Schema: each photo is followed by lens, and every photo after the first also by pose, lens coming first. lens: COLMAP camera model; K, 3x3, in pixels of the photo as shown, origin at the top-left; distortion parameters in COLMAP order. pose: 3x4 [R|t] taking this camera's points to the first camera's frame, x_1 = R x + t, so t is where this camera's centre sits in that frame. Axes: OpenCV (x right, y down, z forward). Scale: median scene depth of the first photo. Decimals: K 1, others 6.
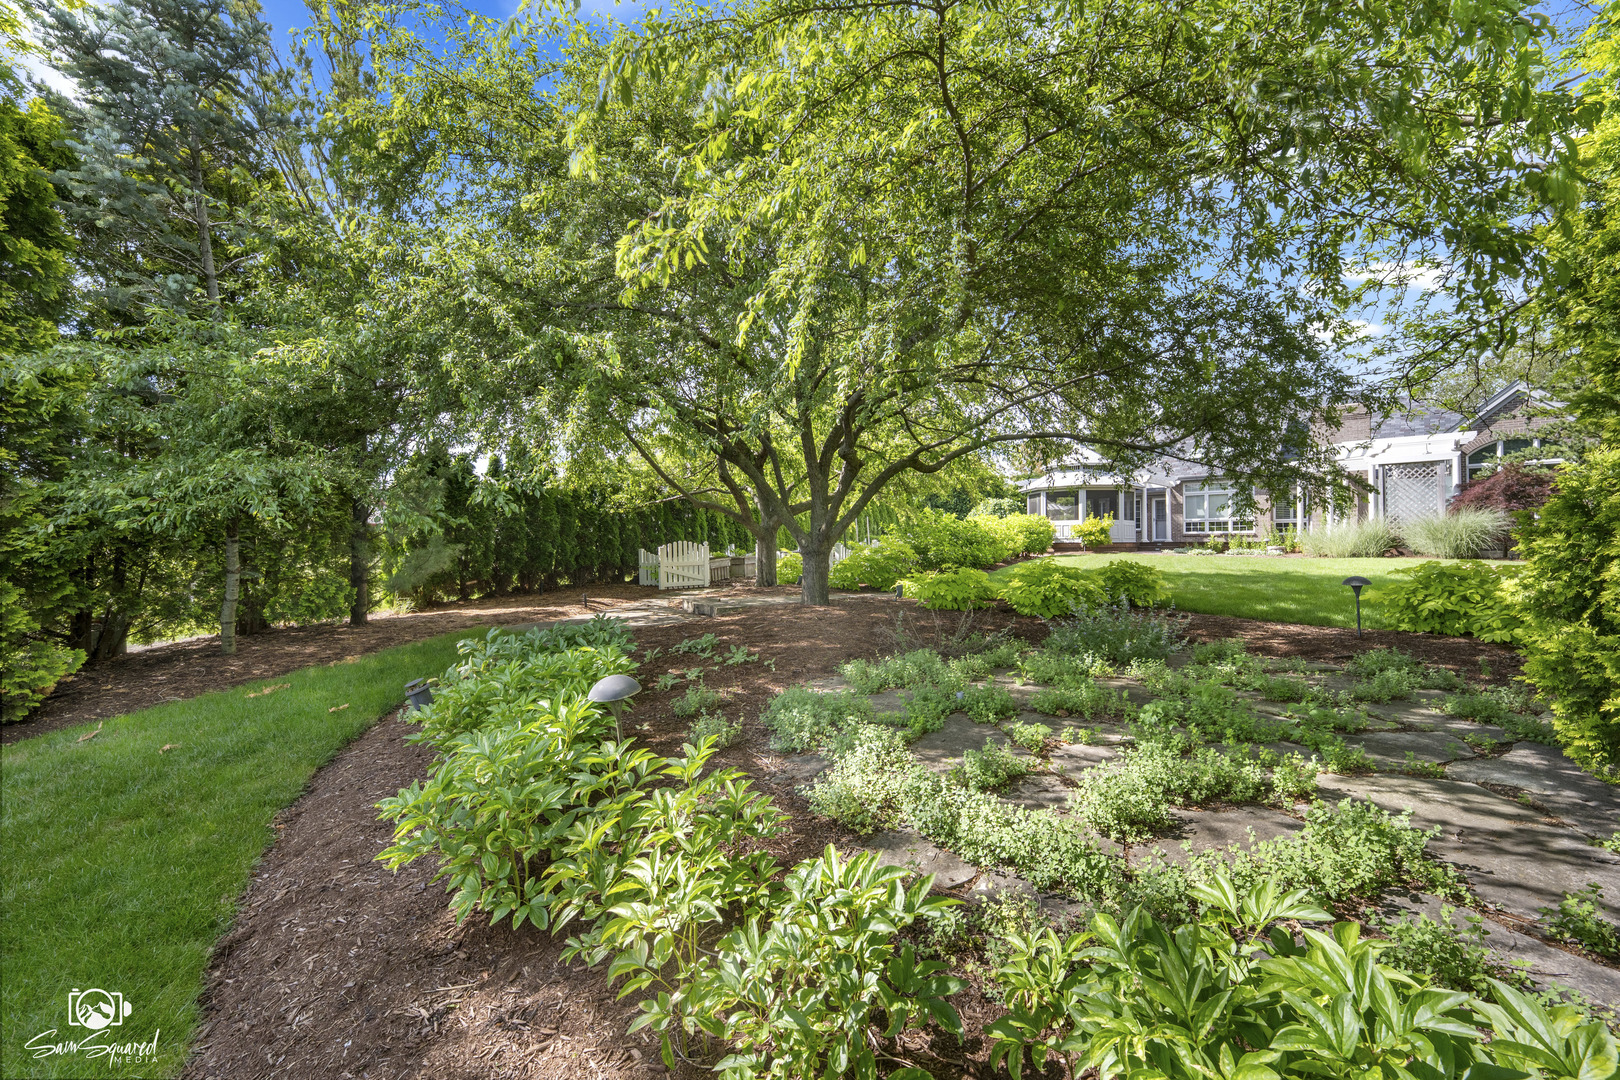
lens RADIAL K [[690.1, 0, 810.0], [0, 690.1, 540.0], [0, 0, 1]] dist [-0.000880, 0.000061]
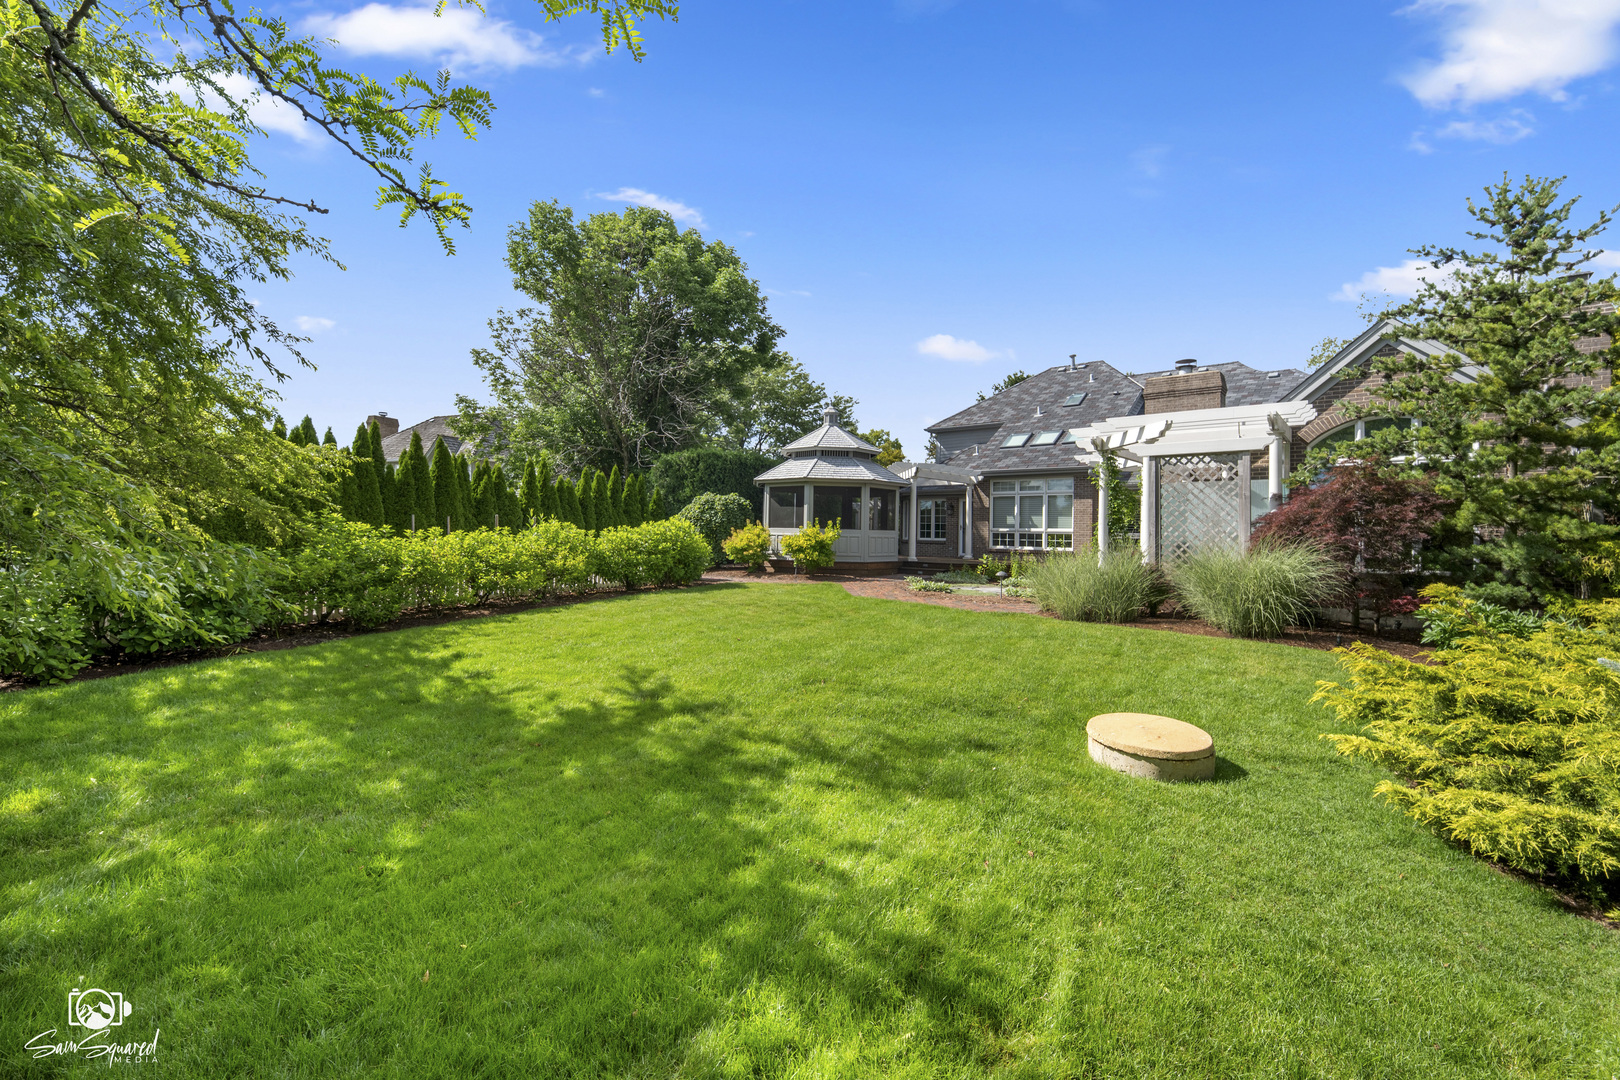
lens RADIAL K [[690.1, 0, 810.0], [0, 690.1, 540.0], [0, 0, 1]] dist [-0.000880, 0.000061]
pose [[0.999115, 0.026141, 0.032958, 0.344899], [-0.026752, 0.999476, 0.018212, -0.027740], [-0.032465, -0.019078, 0.999291, 0.283683]]
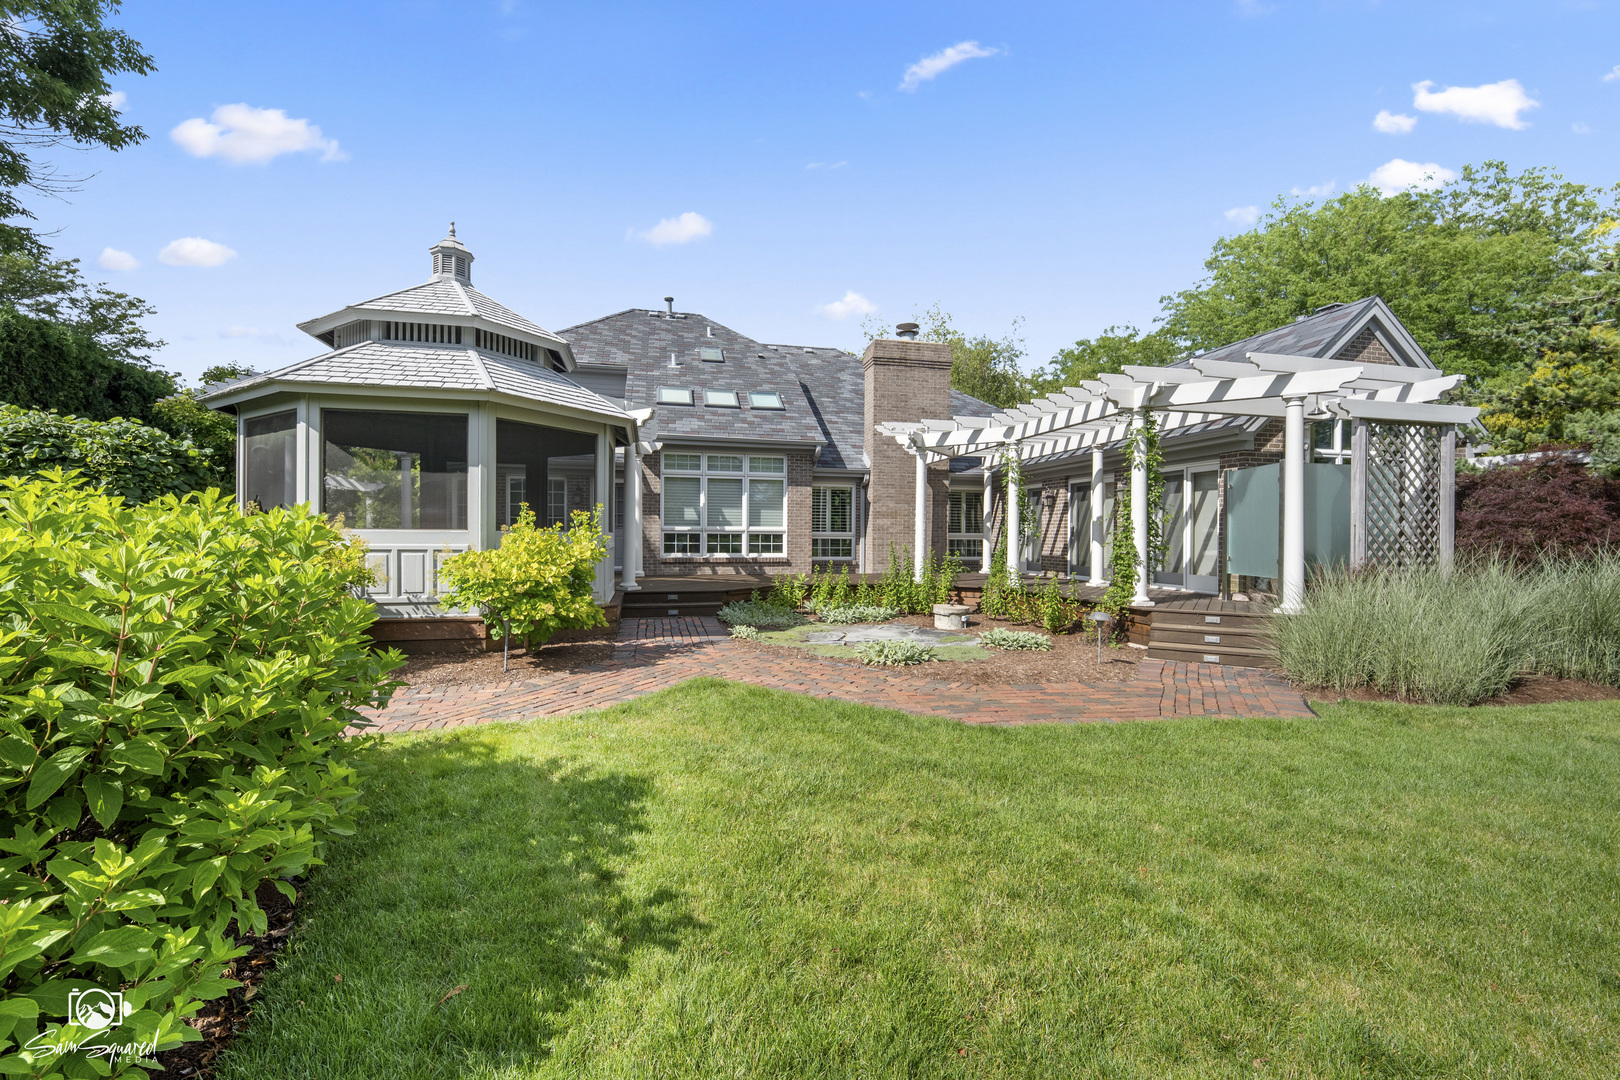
lens RADIAL K [[675.3, 0, 810.0], [0, 675.3, 540.0], [0, 0, 1]] dist [-0.000694, -0.000146]
pose [[0.574983, 0.005241, 0.818149, 0.236043], [-0.018438, 0.999809, 0.006553, -0.027357], [-0.817958, -0.018853, 0.574969, 0.690526]]
